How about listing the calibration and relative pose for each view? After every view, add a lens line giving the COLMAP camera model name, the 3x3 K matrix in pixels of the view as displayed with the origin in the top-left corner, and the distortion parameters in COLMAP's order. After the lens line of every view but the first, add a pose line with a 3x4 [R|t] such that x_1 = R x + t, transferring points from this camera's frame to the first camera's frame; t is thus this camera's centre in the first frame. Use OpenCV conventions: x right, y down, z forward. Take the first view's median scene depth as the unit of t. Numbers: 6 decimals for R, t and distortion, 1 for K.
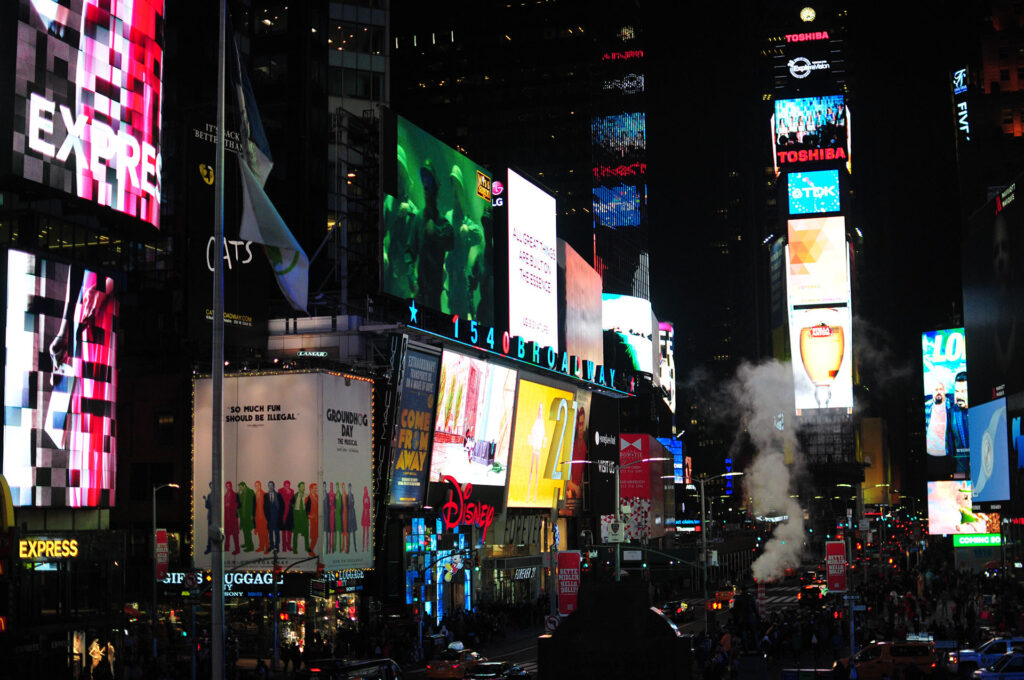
lens RADIAL K [[1604.5, 0, 512.0], [0, 1604.5, 340.0], [0, 0, 1]] dist [-0.118341, 0.040463]
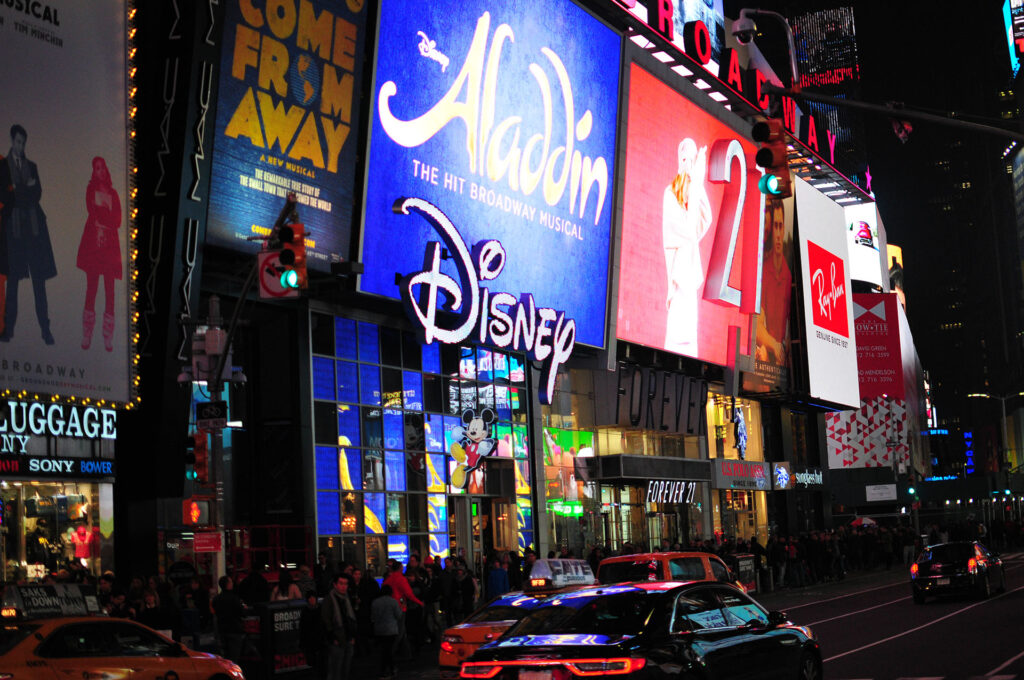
lens RADIAL K [[1604.5, 0, 512.0], [0, 1604.5, 340.0], [0, 0, 1]] dist [-0.118341, 0.040463]
pose [[0.990076, -0.054398, -0.129581, 0.028005], [0.052960, 0.998491, -0.014518, 0.116799], [0.130176, 0.007512, 0.991463, 0.579696]]
